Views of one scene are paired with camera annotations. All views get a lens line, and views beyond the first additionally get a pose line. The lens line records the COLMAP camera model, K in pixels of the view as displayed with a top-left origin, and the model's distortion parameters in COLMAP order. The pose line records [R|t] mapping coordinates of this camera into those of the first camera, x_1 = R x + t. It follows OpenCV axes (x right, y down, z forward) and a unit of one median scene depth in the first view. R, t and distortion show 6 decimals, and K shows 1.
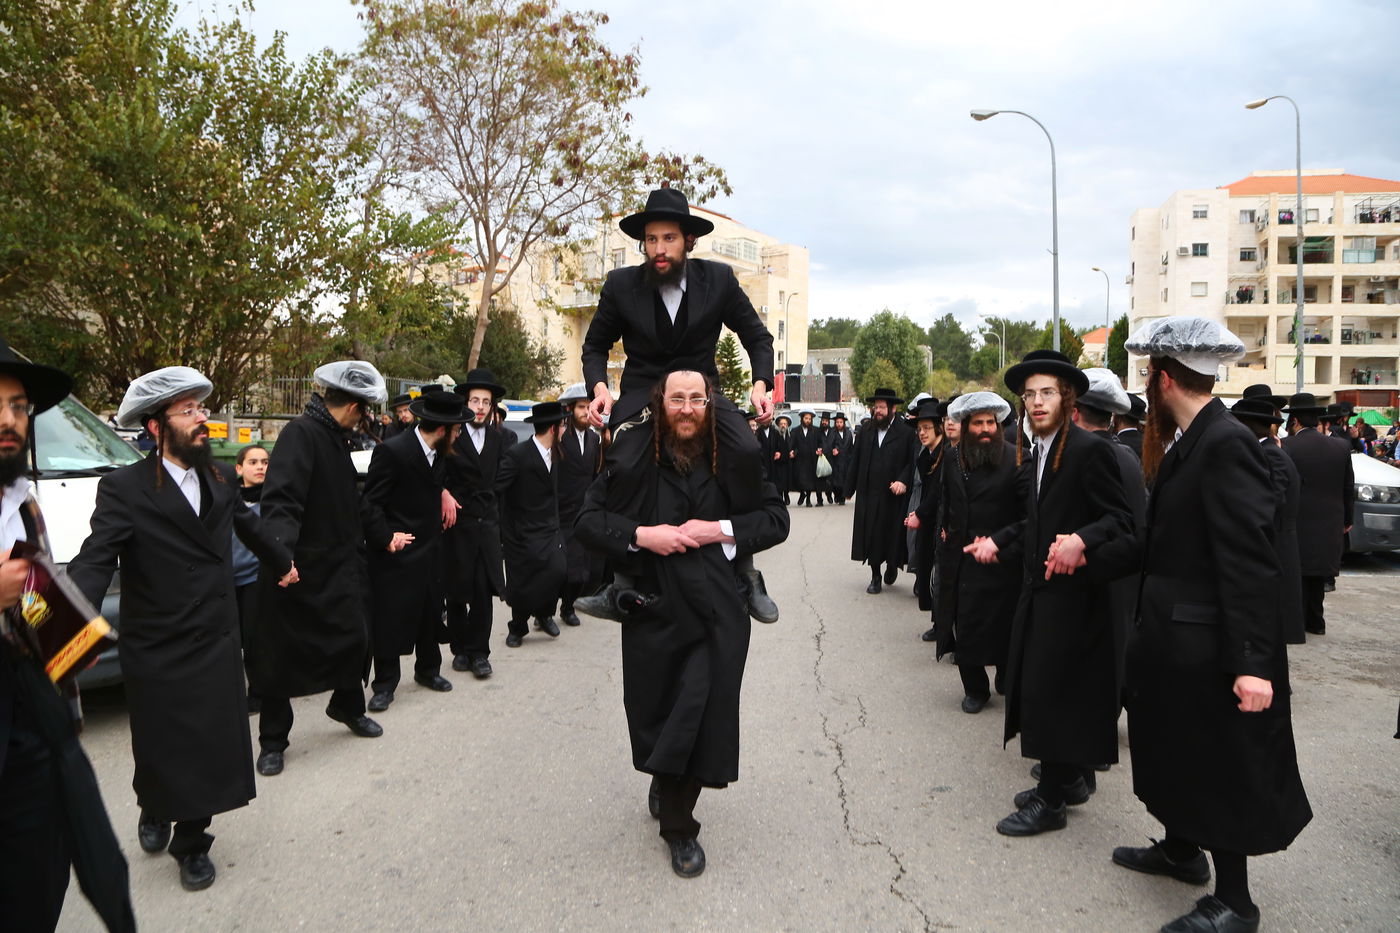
lens RADIAL K [[952.8, 0, 699.4], [0, 952.8, 464.8], [0, 0, 1]] dist [-0.126118, 0.054749]
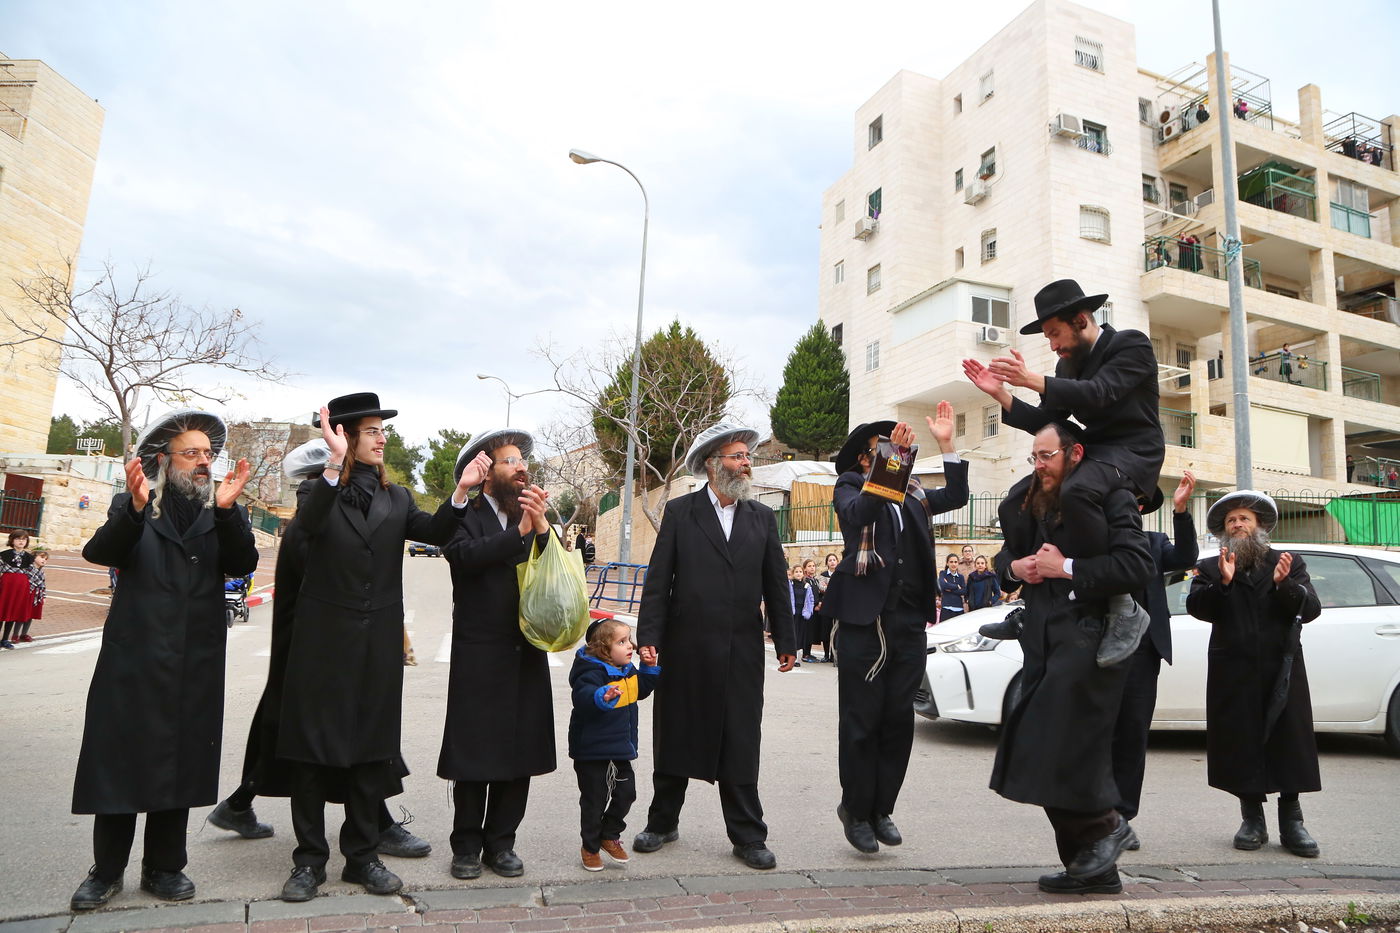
lens RADIAL K [[952.8, 0, 696.4], [0, 952.8, 463.8], [0, 0, 1]] dist [-0.126118, 0.054749]
pose [[0.829135, 0.112652, 0.547580, 0.186687], [-0.021730, 0.985241, -0.169788, -0.013933], [-0.558626, 0.128879, 0.819346, 0.779409]]
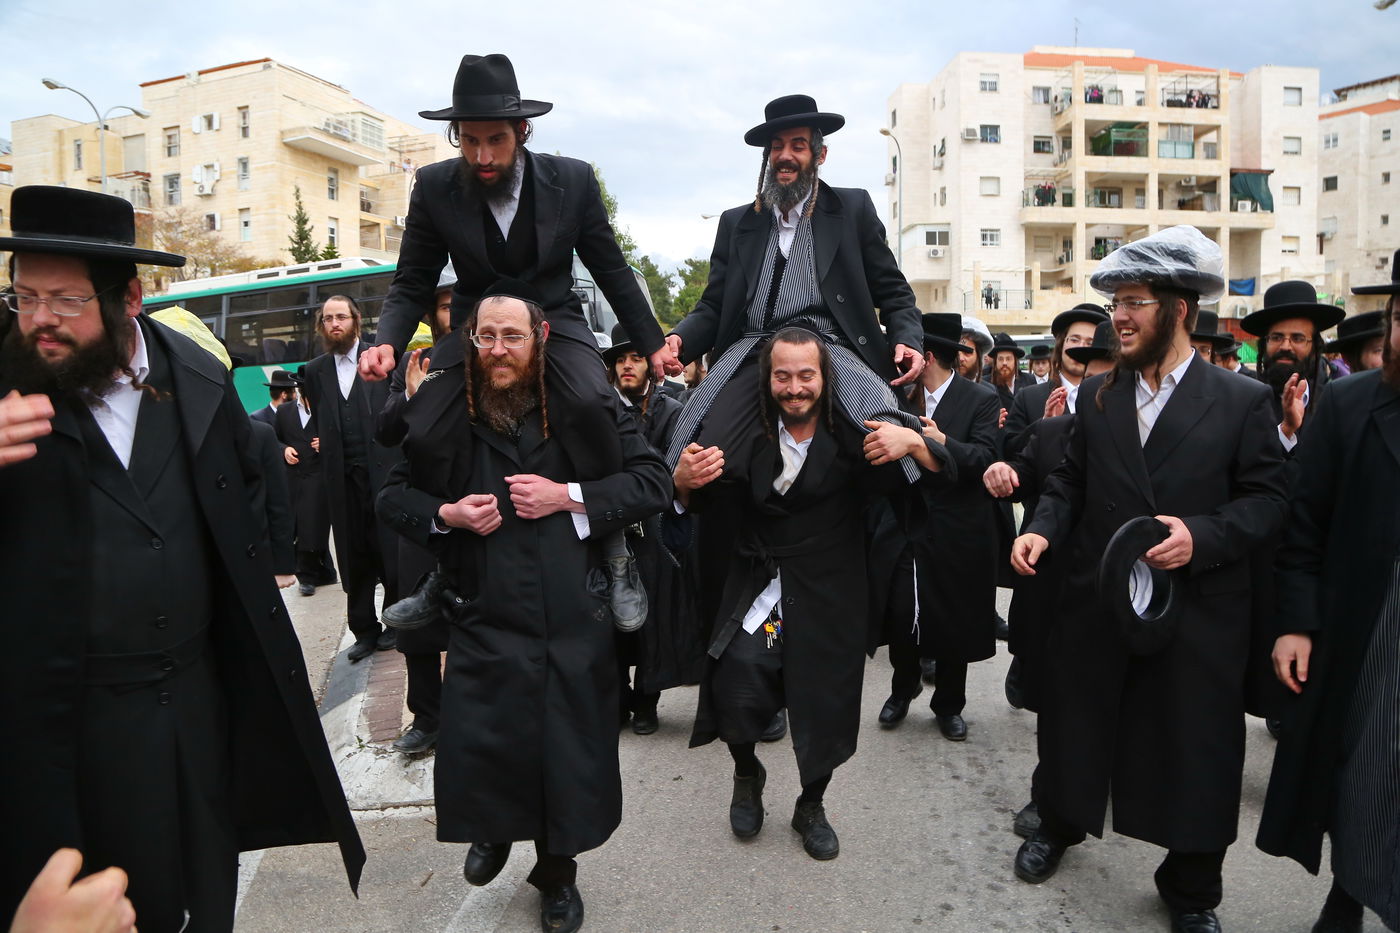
lens RADIAL K [[952.8, 0, 703.1], [0, 952.8, 468.3], [0, 0, 1]] dist [-0.126118, 0.054749]
pose [[0.948777, -0.053194, 0.311435, 0.073966], [0.037686, 0.997741, 0.055608, -0.012977], [-0.313690, -0.041023, 0.948639, 0.344465]]
